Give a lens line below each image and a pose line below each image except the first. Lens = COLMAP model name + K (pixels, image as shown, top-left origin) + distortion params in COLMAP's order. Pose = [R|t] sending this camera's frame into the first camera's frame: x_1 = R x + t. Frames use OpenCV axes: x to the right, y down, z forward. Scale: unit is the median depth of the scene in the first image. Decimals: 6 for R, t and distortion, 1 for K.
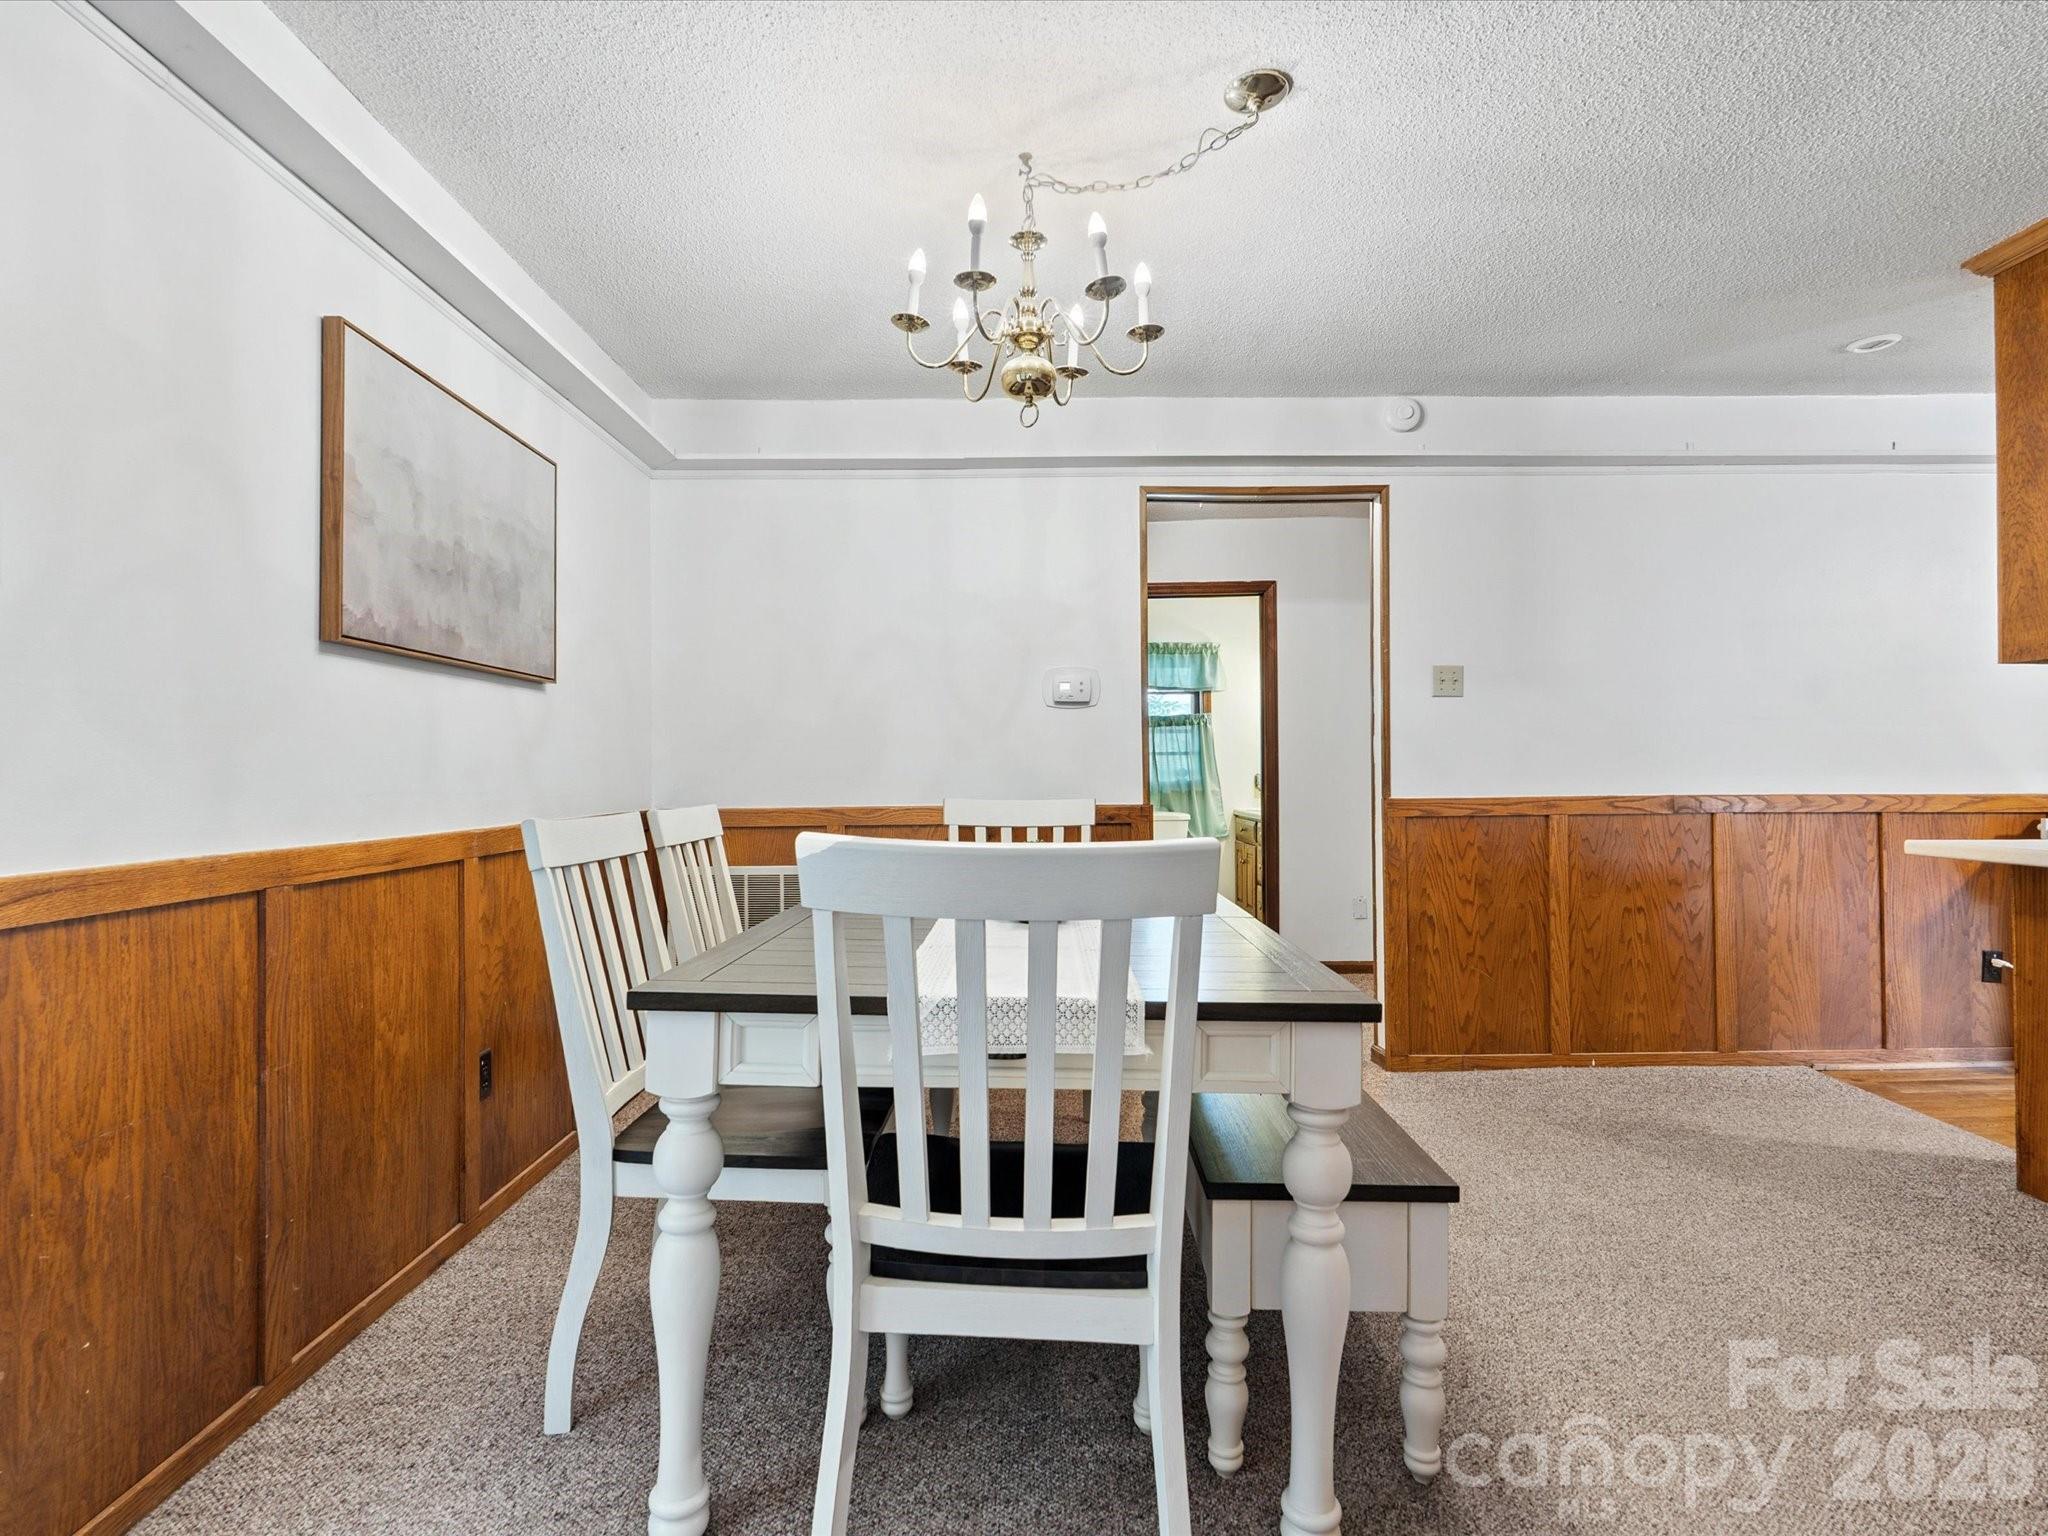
lens RADIAL K [[1042.5, 0, 1031.1], [0, 1042.5, 764.2], [0, 0, 1]] dist [-0.002743, -0.000227]
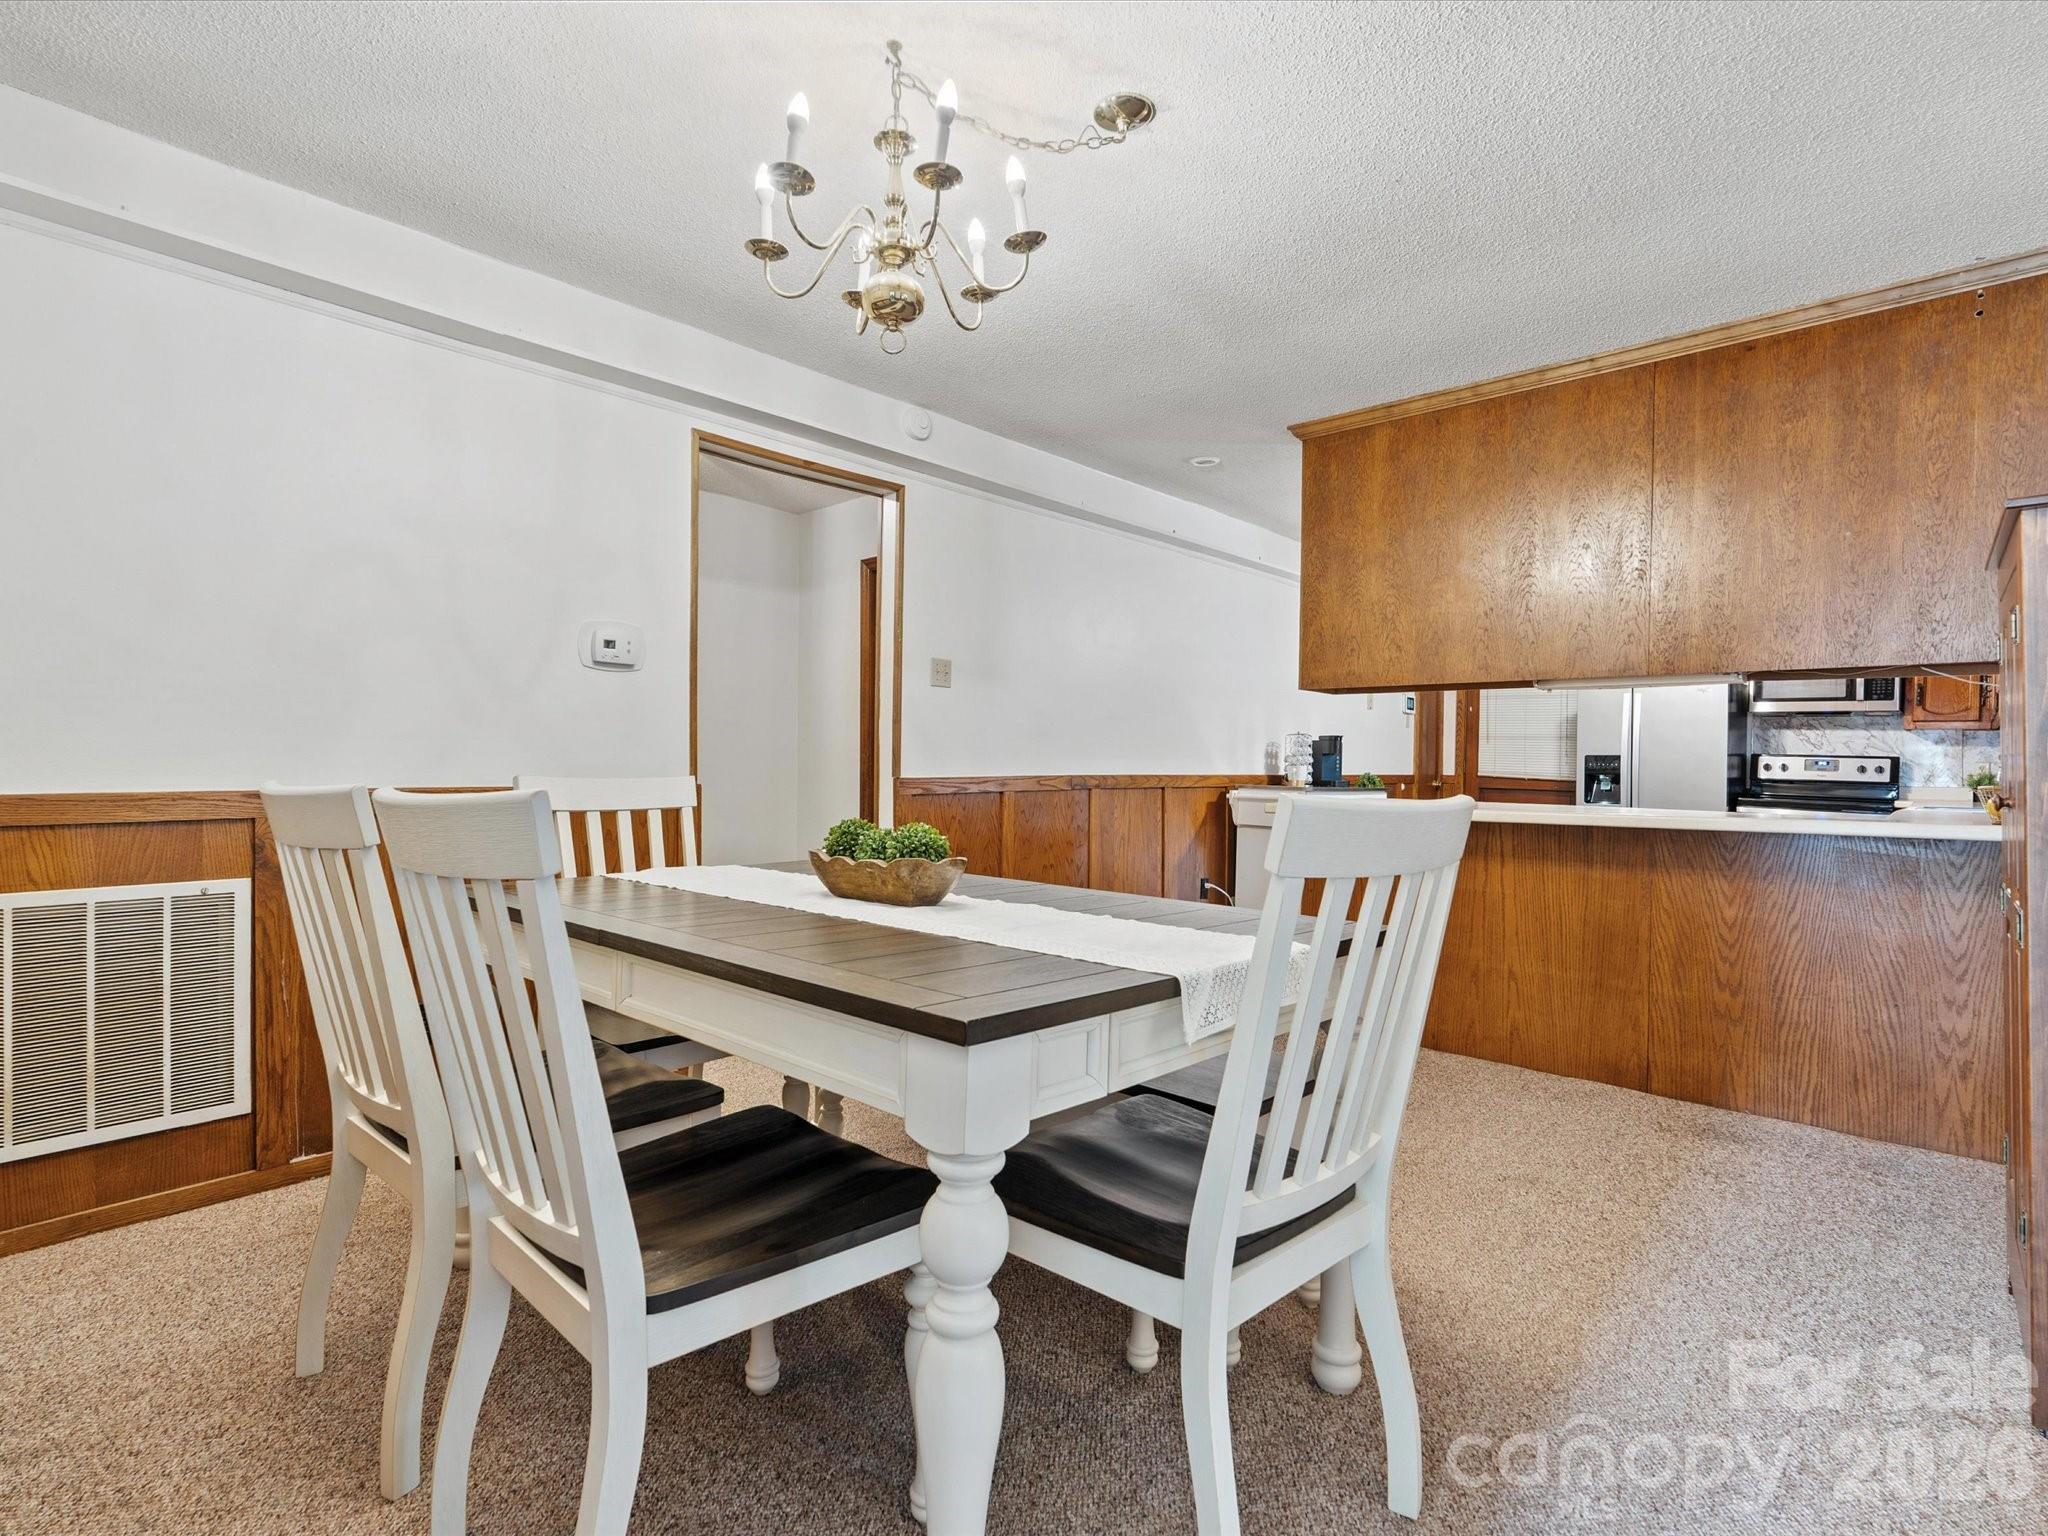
lens RADIAL K [[1012.4, 0, 1025.8], [0, 1012.4, 771.2], [0, 0, 1]] dist [-0.000498, 0.000034]
pose [[0.674864, 0.005165, 0.737924, -0.342718], [-0.018838, 0.999770, 0.010230, 0.013132], [-0.737702, -0.020804, 0.674806, 0.198732]]
